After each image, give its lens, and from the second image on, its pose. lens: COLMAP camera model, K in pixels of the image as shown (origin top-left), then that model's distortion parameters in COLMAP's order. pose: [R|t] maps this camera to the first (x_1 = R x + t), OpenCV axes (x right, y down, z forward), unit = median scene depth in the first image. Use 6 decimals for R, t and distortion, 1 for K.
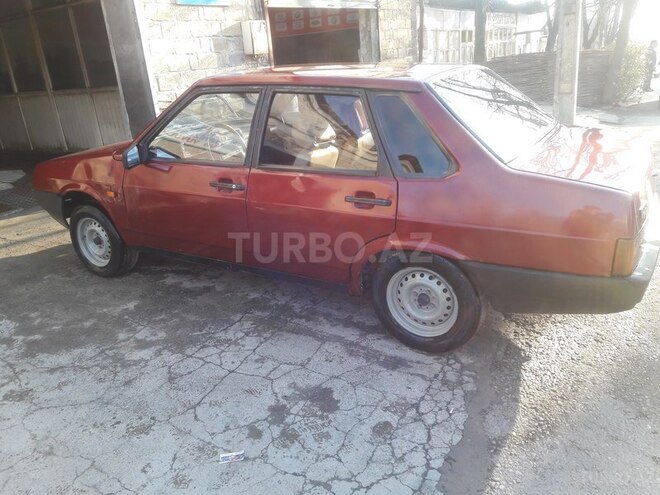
lens RADIAL K [[547.3, 0, 328.2], [0, 547.3, 244.1], [0, 0, 1]] dist [0.052164, -0.025693]
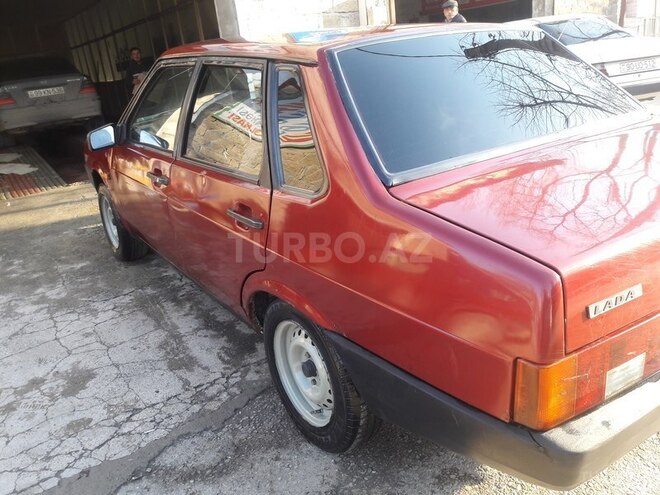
lens RADIAL K [[547.3, 0, 330.0], [0, 547.3, 251.6], [0, 0, 1]] dist [0.052164, -0.025693]
pose [[0.907984, 0.131271, -0.397911, 0.680759], [-0.111915, 0.991135, 0.071600, -0.065958], [0.403783, -0.020479, 0.914626, 0.242218]]
